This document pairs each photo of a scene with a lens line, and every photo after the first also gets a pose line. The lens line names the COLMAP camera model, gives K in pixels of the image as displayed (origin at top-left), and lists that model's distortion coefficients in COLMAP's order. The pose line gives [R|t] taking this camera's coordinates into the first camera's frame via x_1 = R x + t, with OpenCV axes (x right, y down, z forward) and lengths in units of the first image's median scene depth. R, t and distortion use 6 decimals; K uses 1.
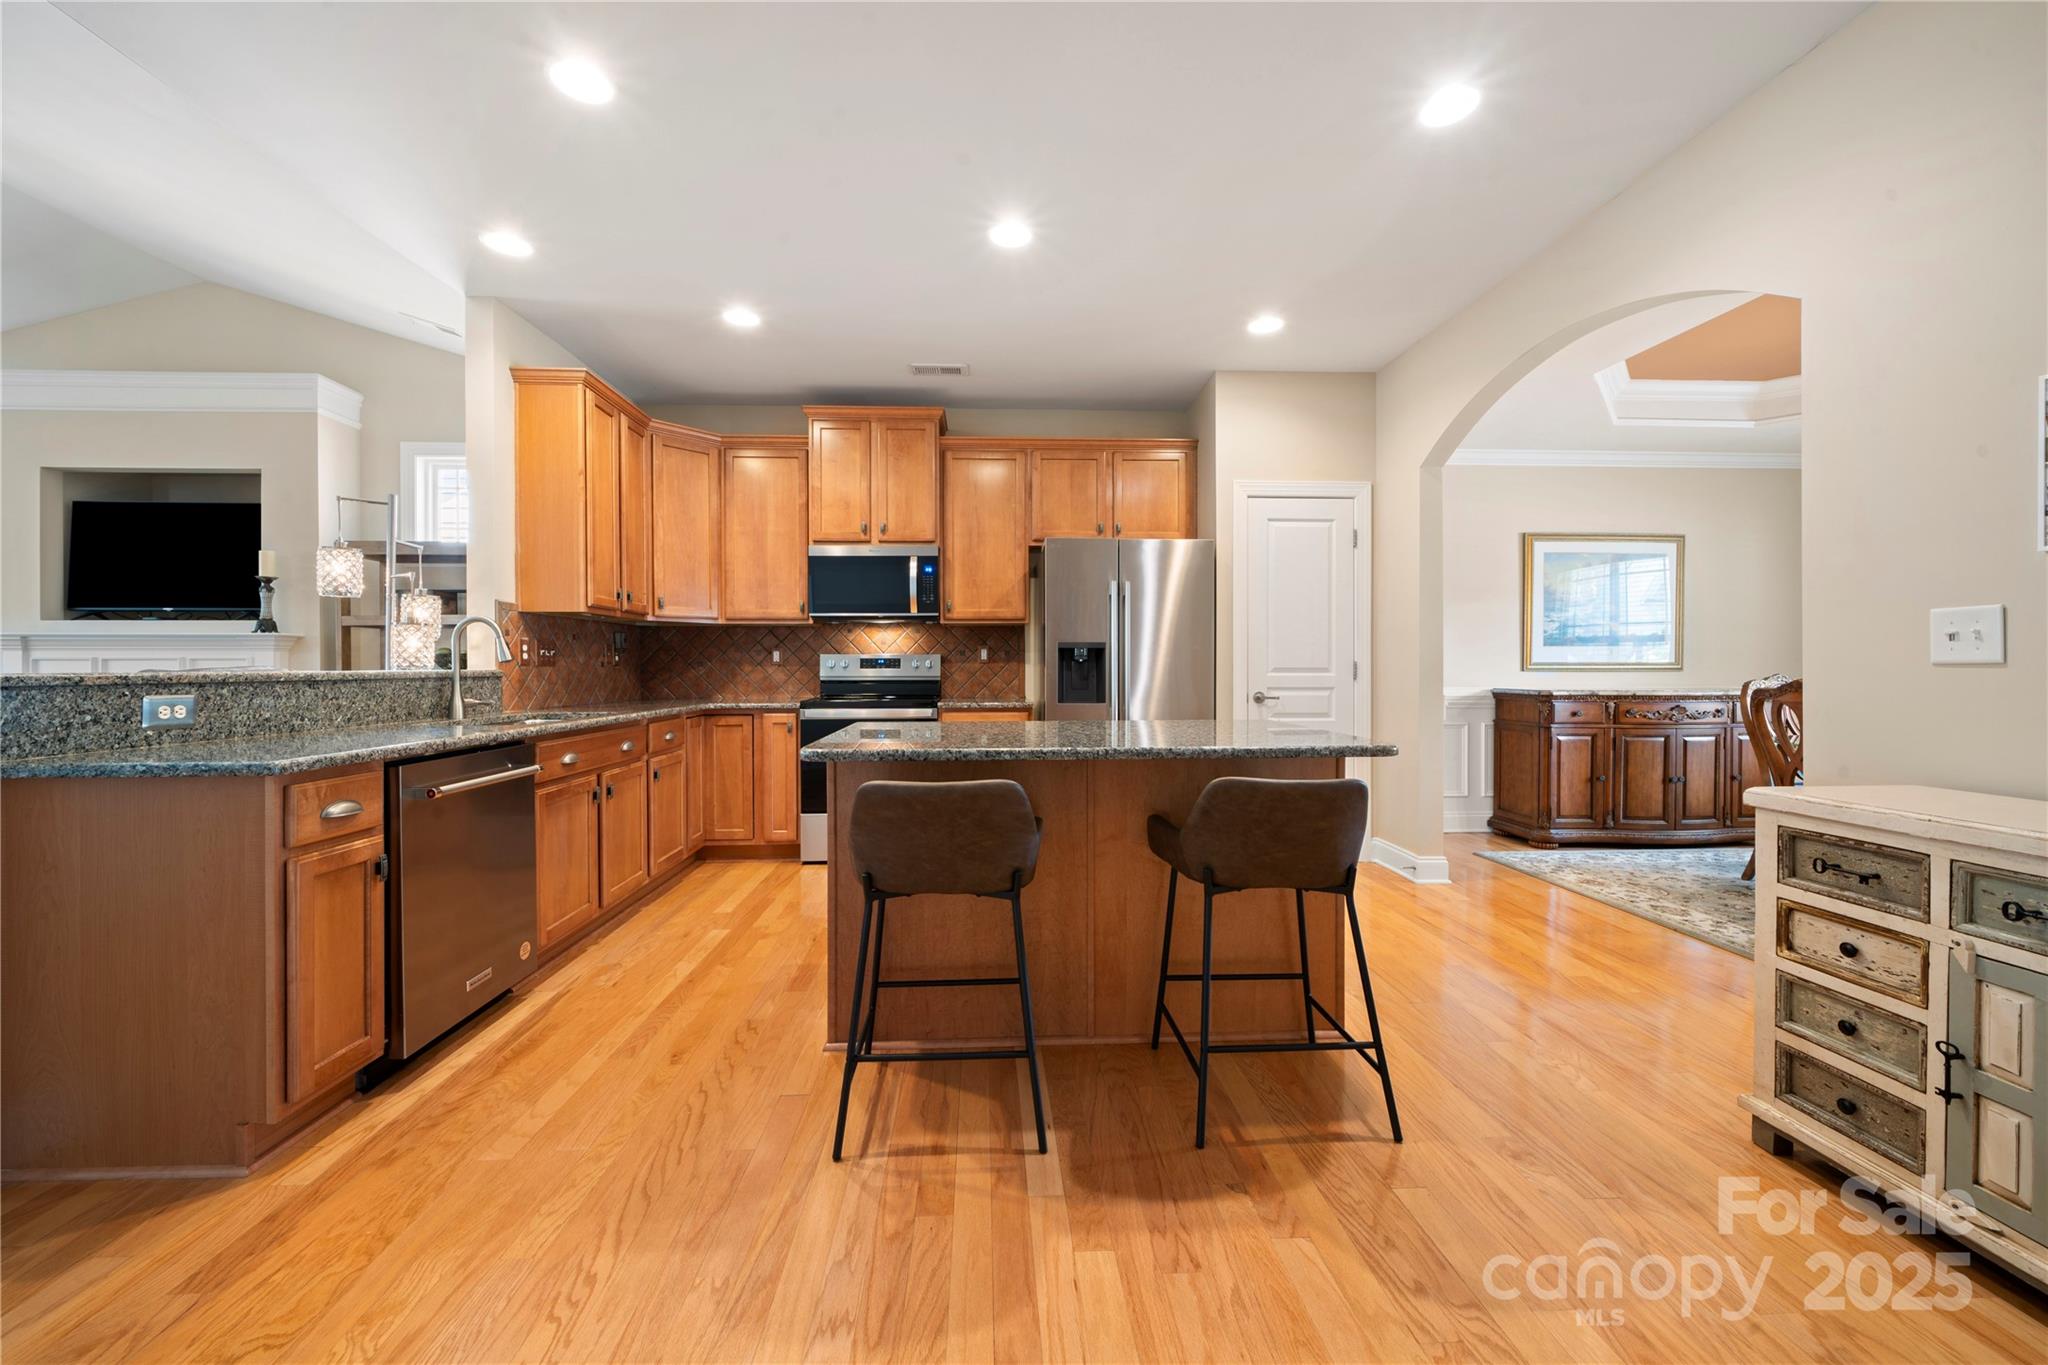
lens RADIAL K [[764.9, 0, 1021.5], [0, 764.9, 673.1], [0, 0, 1]] dist [-0.002624, -0.000298]
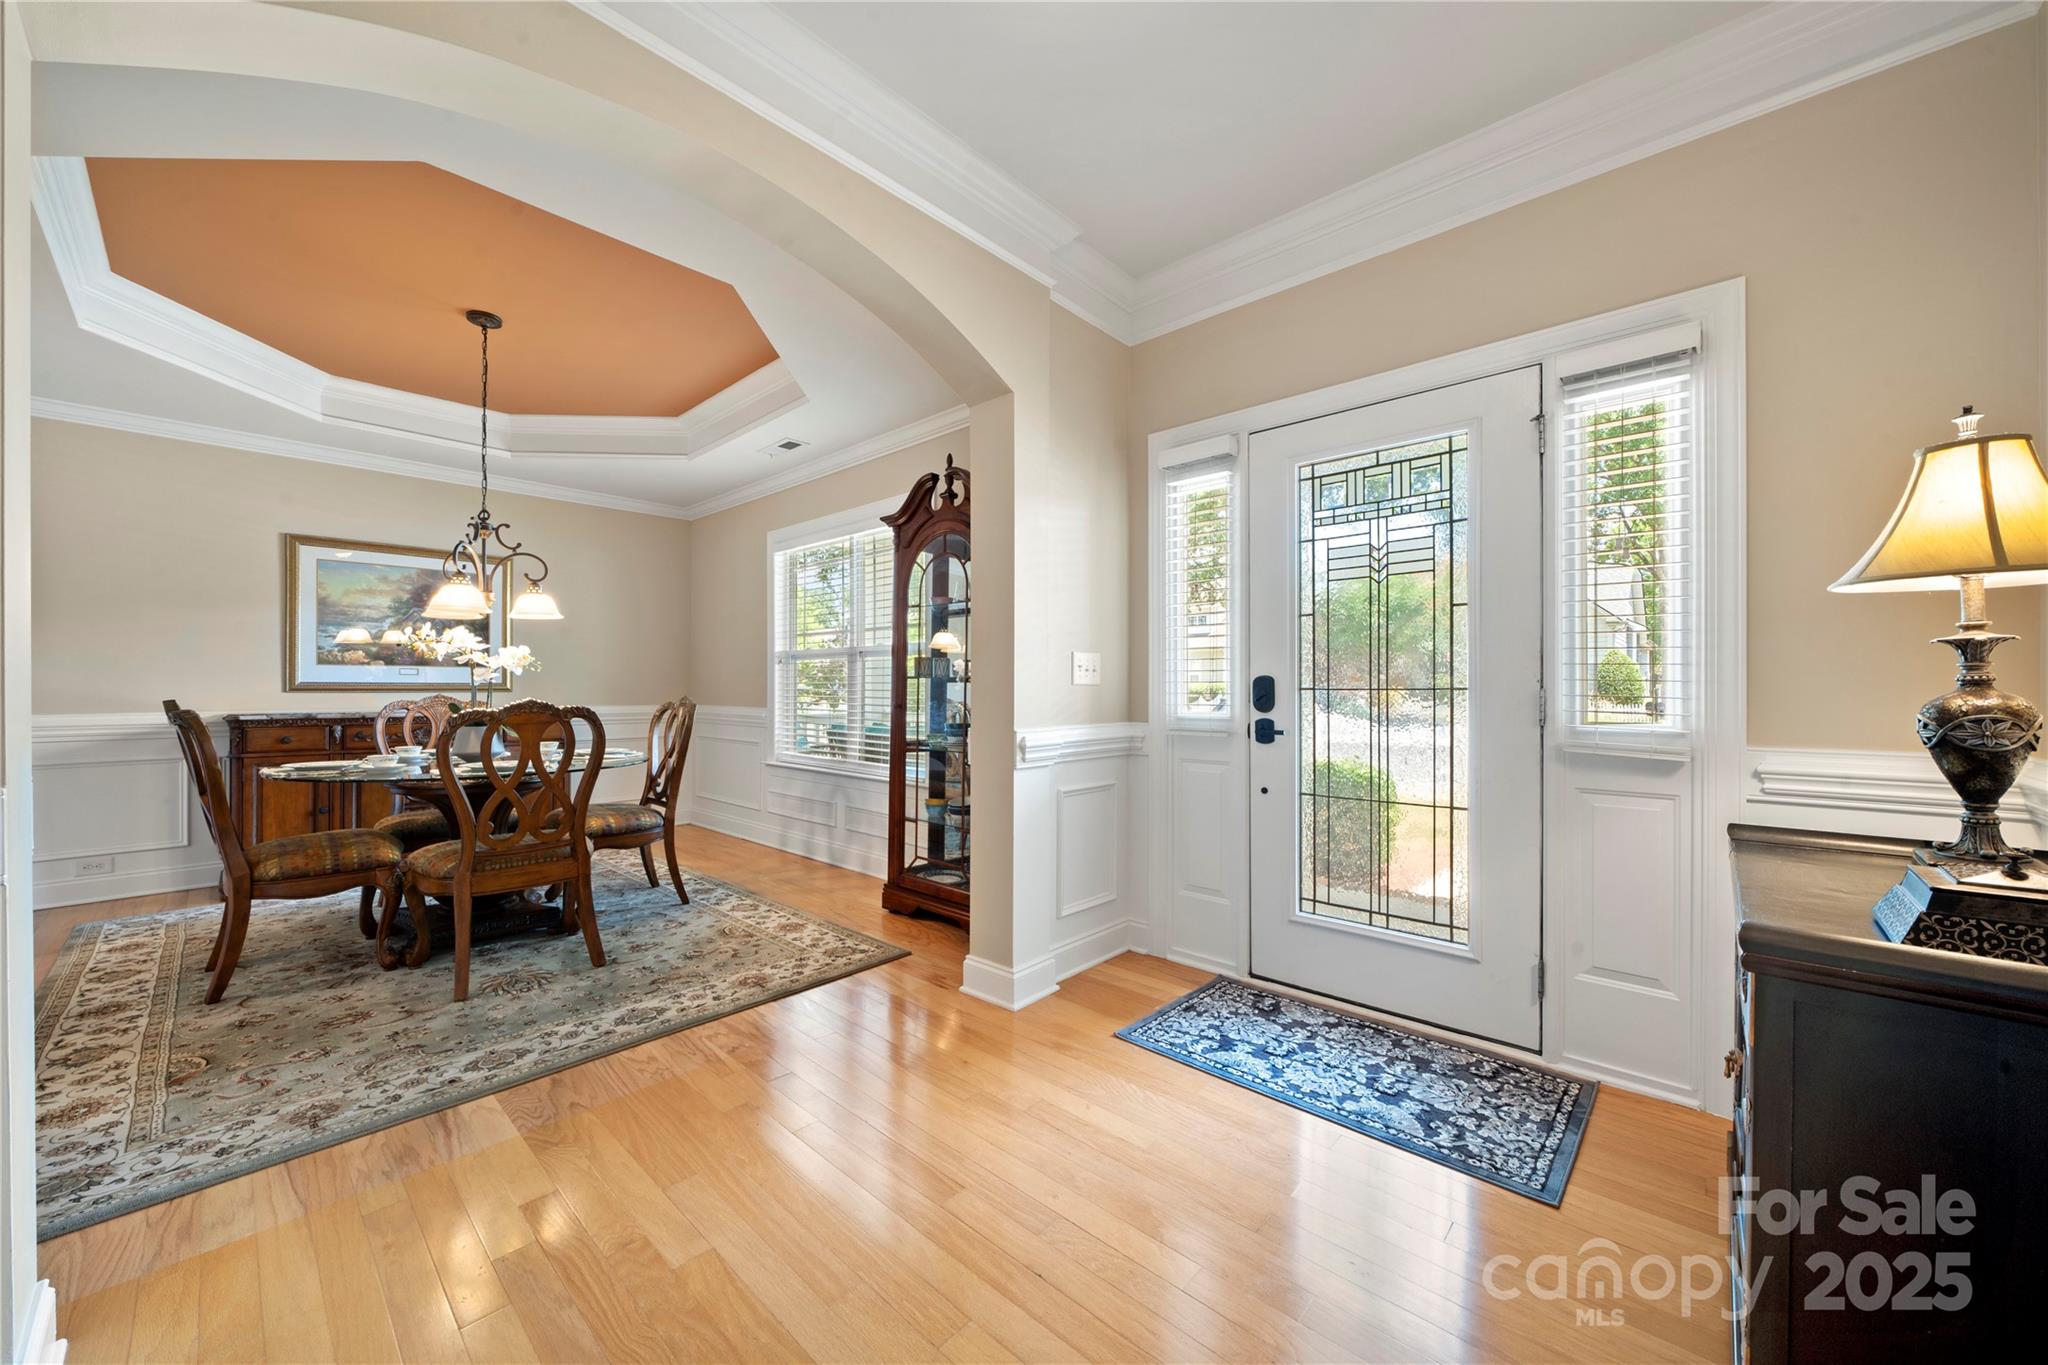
lens RADIAL K [[749.7, 0, 1021.7], [0, 749.7, 691.5], [0, 0, 1]] dist [-0.002947, -0.000033]
pose [[0.718957, -0.000499, 0.695054, 0.825391], [0.004580, 0.999981, -0.004019, 0.004527], [-0.695040, 0.006073, 0.718946, -0.241631]]
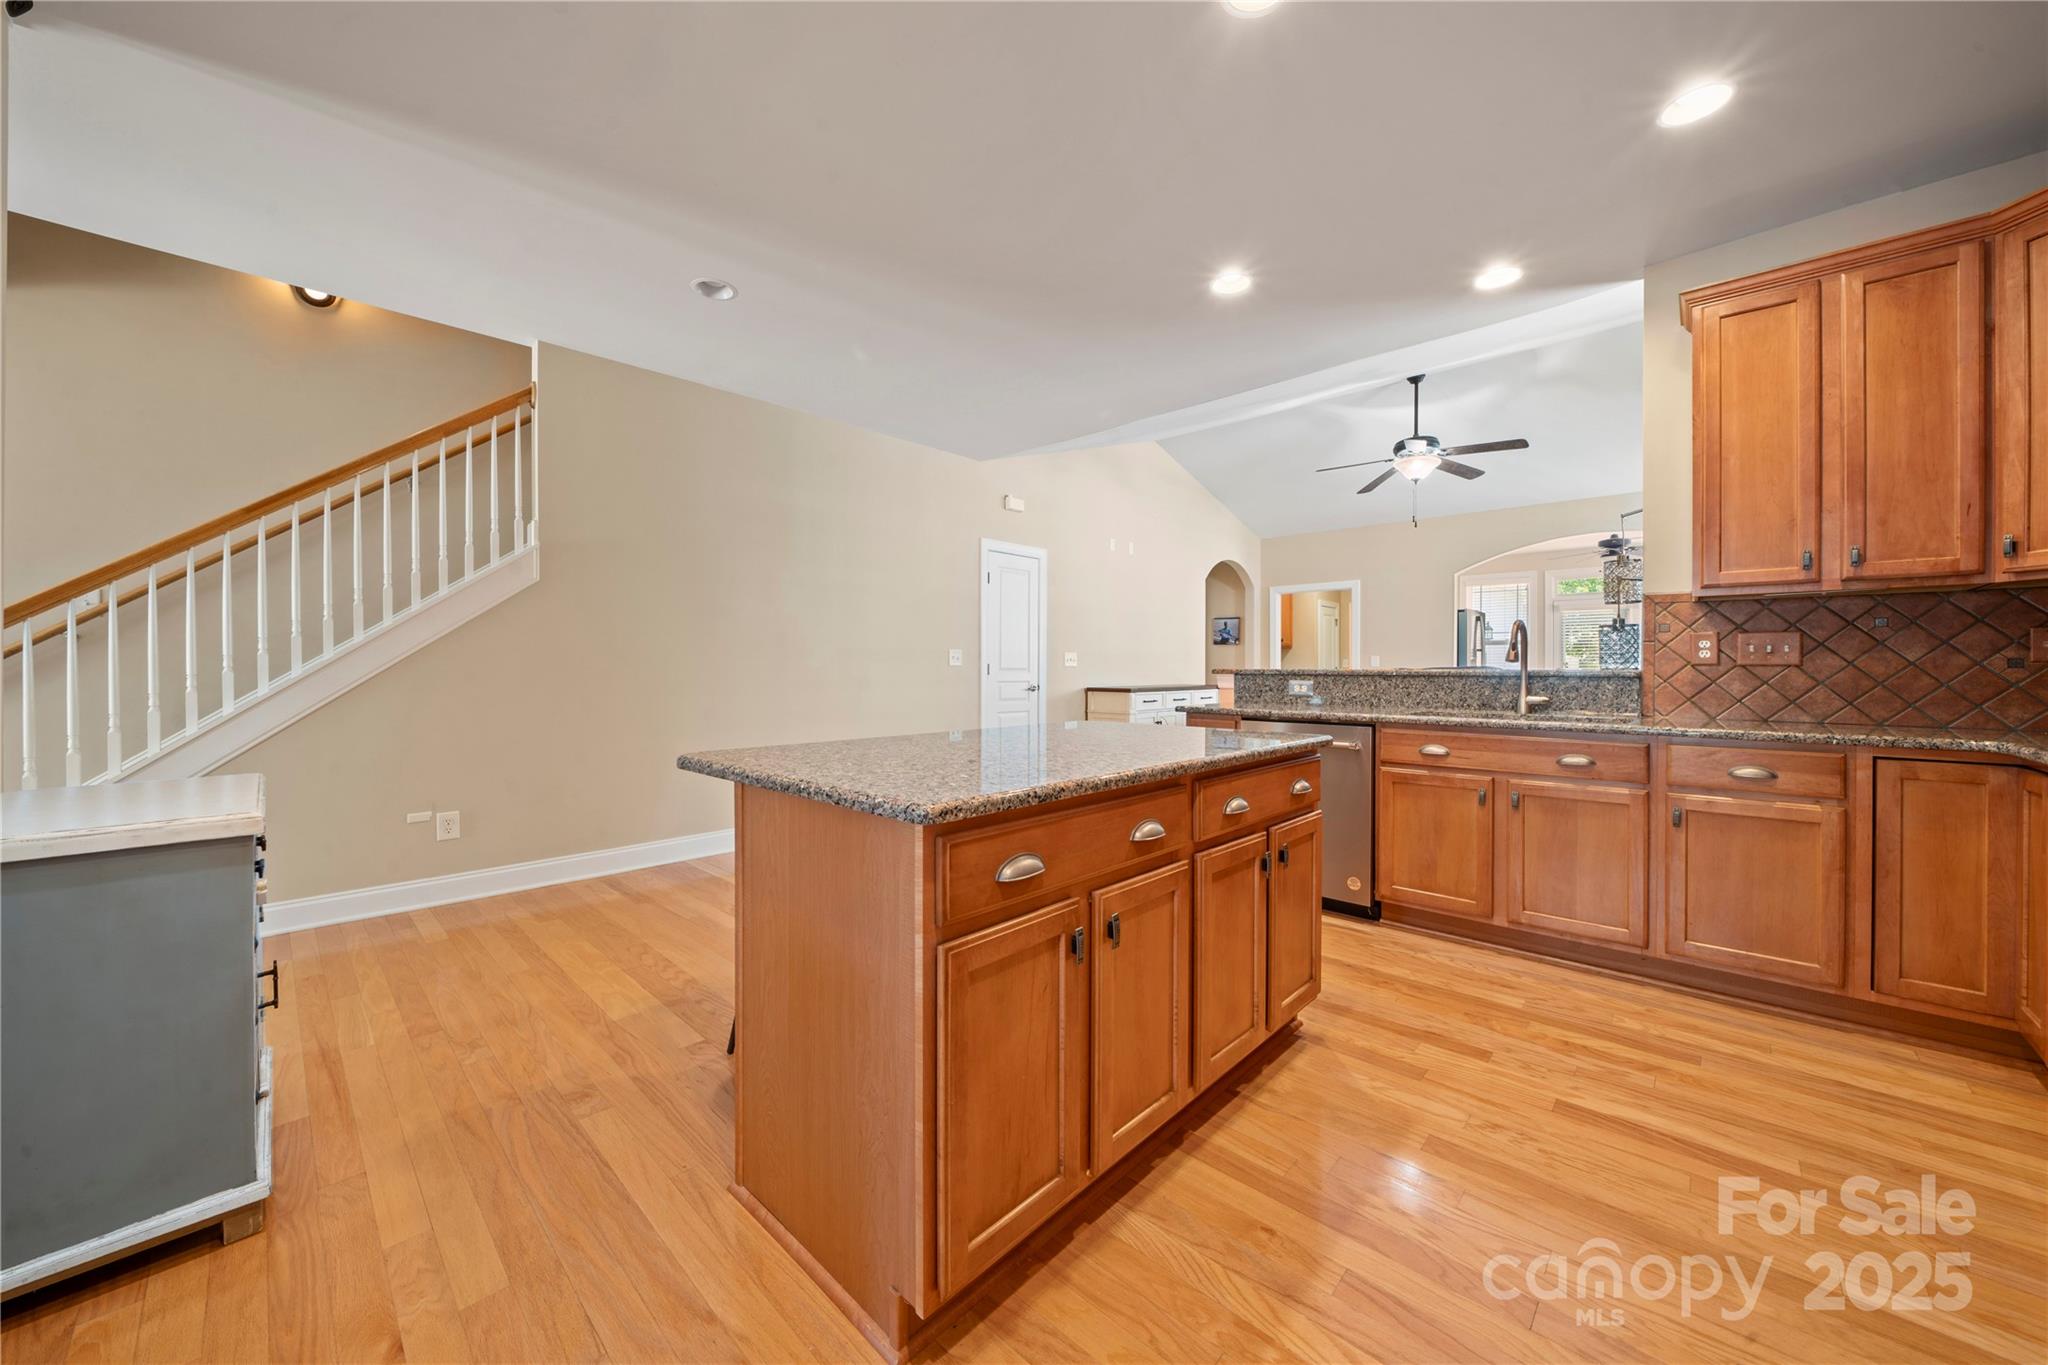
lens RADIAL K [[734.9, 0, 1016.1], [0, 734.9, 667.9], [0, 0, 1]] dist [-0.007973, -0.000167]
pose [[-0.729010, 0.001820, -0.684500, 0.383585], [-0.006127, 0.999939, 0.009184, -0.008541], [0.684475, 0.010889, -0.728955, 0.922866]]
